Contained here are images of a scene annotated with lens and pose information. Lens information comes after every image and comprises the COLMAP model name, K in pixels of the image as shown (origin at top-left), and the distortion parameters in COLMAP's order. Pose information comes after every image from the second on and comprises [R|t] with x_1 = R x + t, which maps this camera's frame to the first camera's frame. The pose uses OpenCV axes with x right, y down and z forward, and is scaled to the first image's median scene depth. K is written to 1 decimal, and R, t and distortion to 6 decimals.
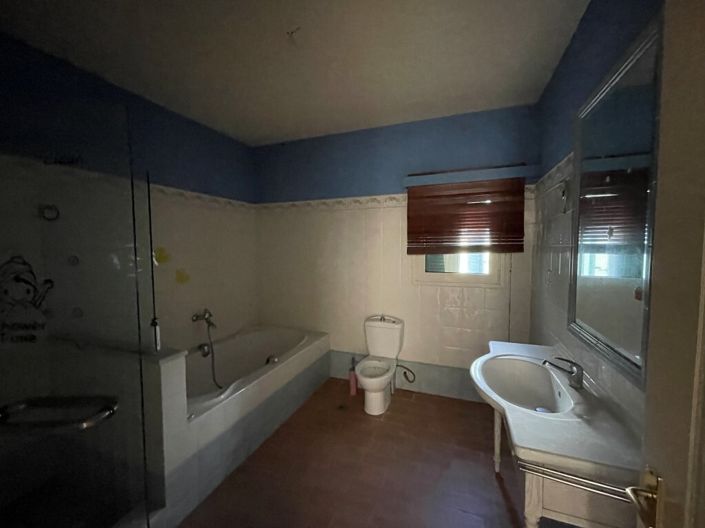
lens RADIAL K [[285.5, 0, 357.0], [0, 285.5, 264.4], [0, 0, 1]] dist [-0.002009, -0.000349]
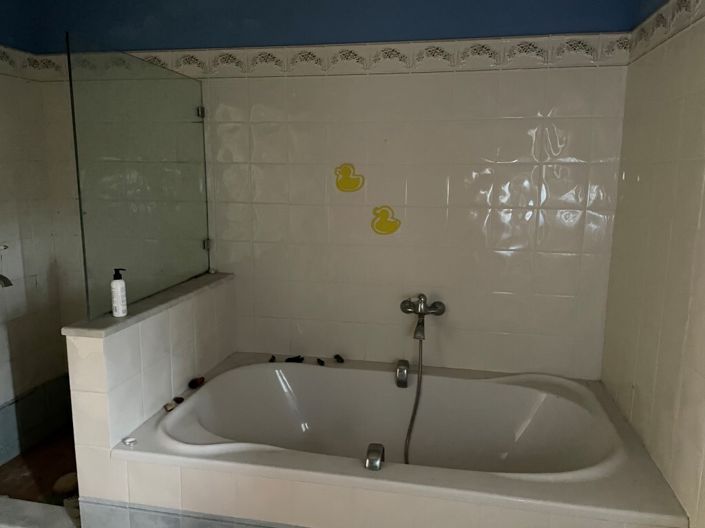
lens RADIAL K [[531.9, 0, 355.7], [0, 531.9, 259.0], [0, 0, 1]] dist [0.071145, -0.079563]
pose [[0.150845, 0.171088, -0.973640, 0.392305], [-0.067477, 0.984395, 0.162523, -0.048388], [0.986252, 0.041183, 0.160035, 0.929868]]
